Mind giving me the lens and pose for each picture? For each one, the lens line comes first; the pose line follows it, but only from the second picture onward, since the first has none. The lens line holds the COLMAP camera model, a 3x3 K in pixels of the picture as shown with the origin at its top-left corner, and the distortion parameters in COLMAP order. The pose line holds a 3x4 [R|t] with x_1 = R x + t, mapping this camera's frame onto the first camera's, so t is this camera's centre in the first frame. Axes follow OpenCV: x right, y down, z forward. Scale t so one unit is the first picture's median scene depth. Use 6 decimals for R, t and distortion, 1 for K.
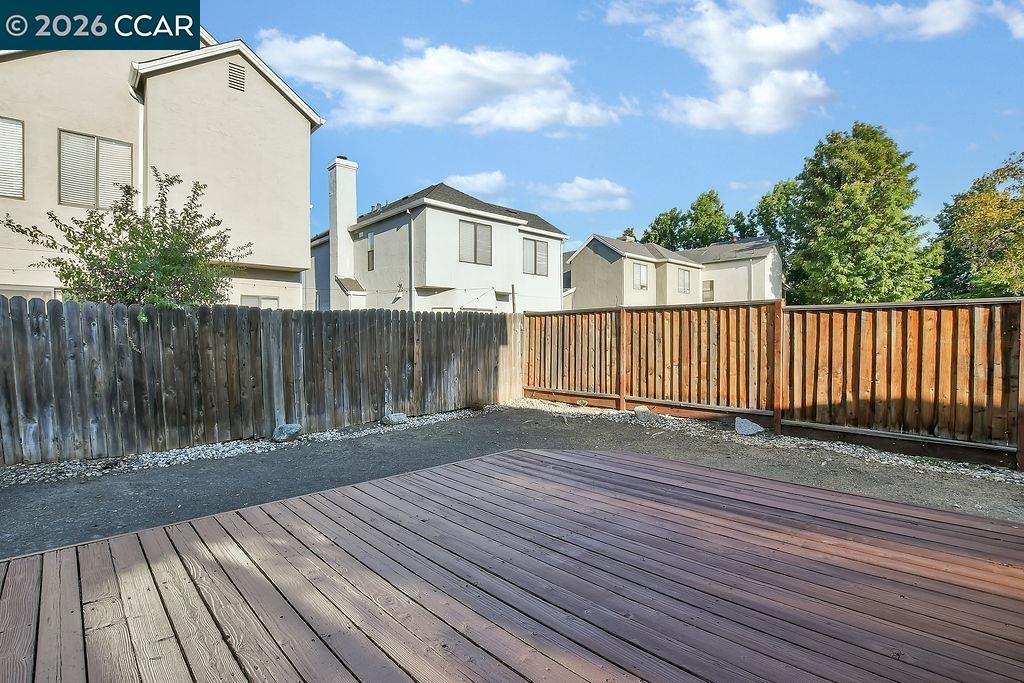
lens RADIAL K [[491.0, 0, 503.5], [0, 491.0, 344.9], [0, 0, 1]] dist [0.001222, -0.000254]
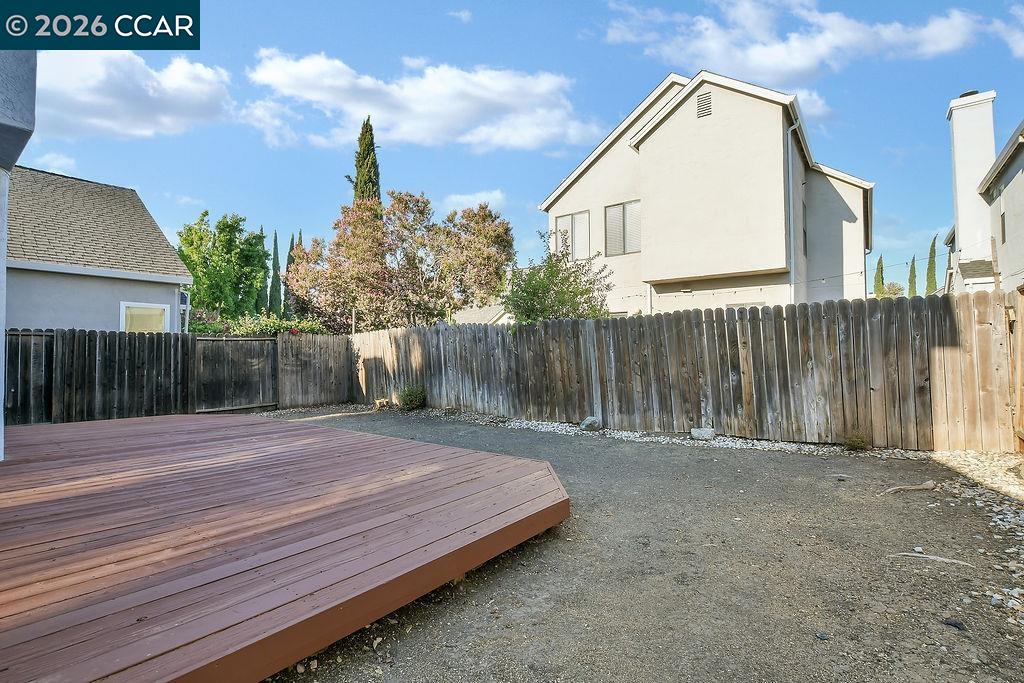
lens RADIAL K [[491.0, 0, 504.0], [0, 491.0, 344.6], [0, 0, 1]] dist [0.001222, -0.000254]
pose [[0.199022, -0.016254, -0.979860, 0.599674], [-0.010301, 0.999773, -0.018677, 0.012802], [0.979941, 0.013811, 0.198809, 0.506117]]
